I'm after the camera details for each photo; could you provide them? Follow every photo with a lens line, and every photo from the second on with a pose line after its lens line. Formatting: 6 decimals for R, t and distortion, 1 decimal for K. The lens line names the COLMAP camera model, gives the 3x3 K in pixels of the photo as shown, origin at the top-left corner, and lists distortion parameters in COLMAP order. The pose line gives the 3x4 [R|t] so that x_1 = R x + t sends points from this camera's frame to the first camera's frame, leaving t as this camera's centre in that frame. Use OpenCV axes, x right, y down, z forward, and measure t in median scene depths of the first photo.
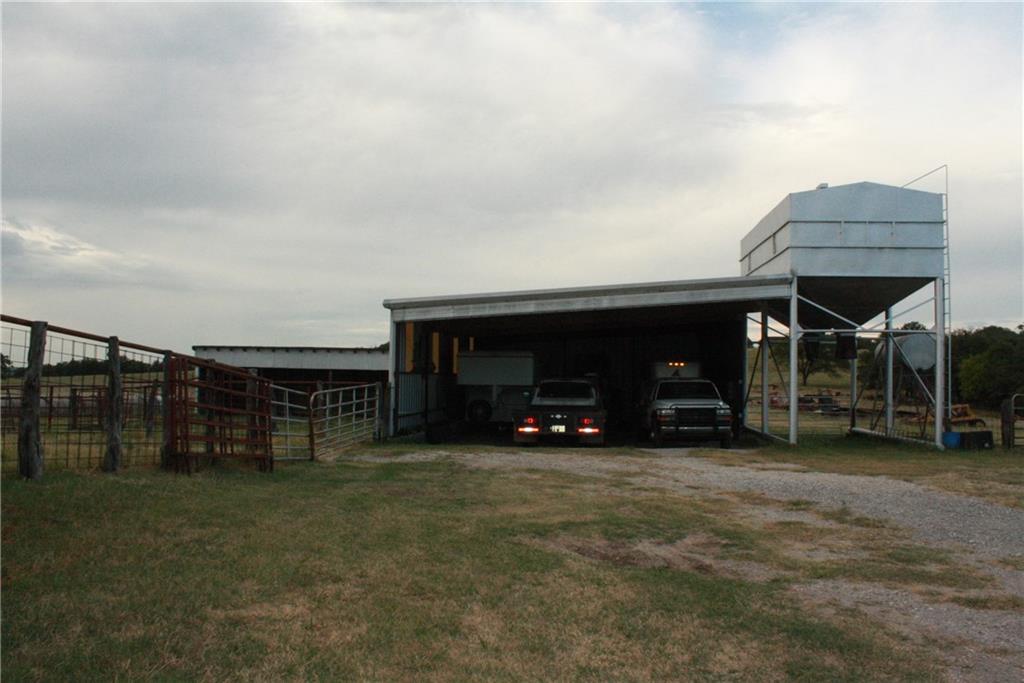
lens RADIAL K [[882.8, 0, 512.0], [0, 882.8, 341.5], [0, 0, 1]] dist [-0.106501, 0.002533]
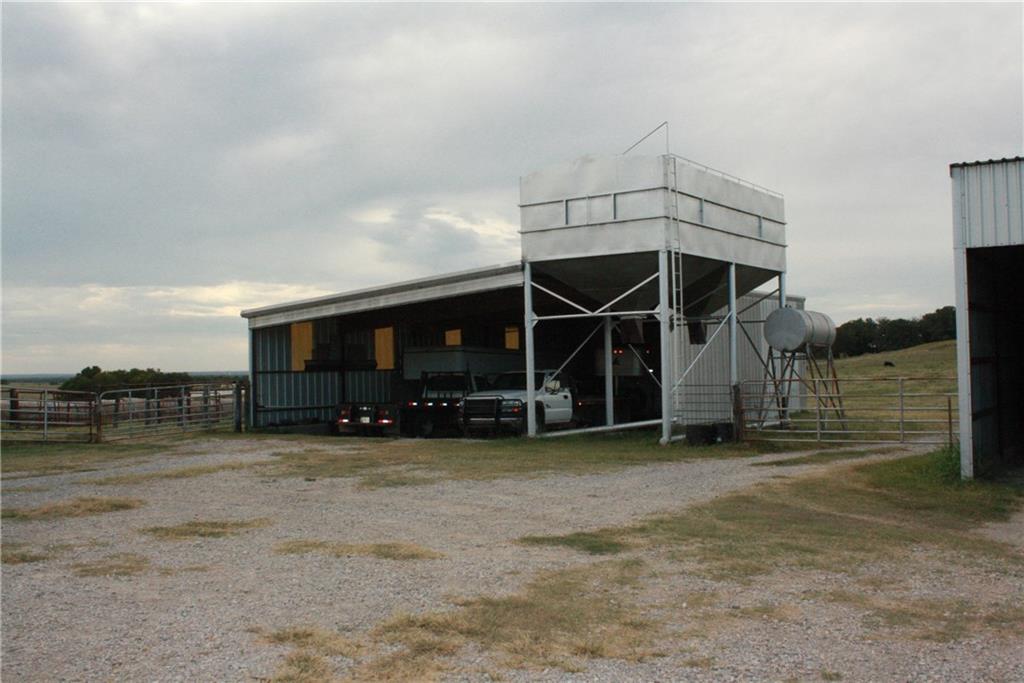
lens RADIAL K [[1074.8, 0, 512.0], [0, 1074.8, 341.5], [0, 0, 1]] dist [-0.140062, 0.212701]
pose [[0.848915, -0.042012, -0.526857, 0.907546], [0.049520, 0.998773, 0.000147, 0.011165], [0.526204, -0.026214, 0.849954, -0.023127]]
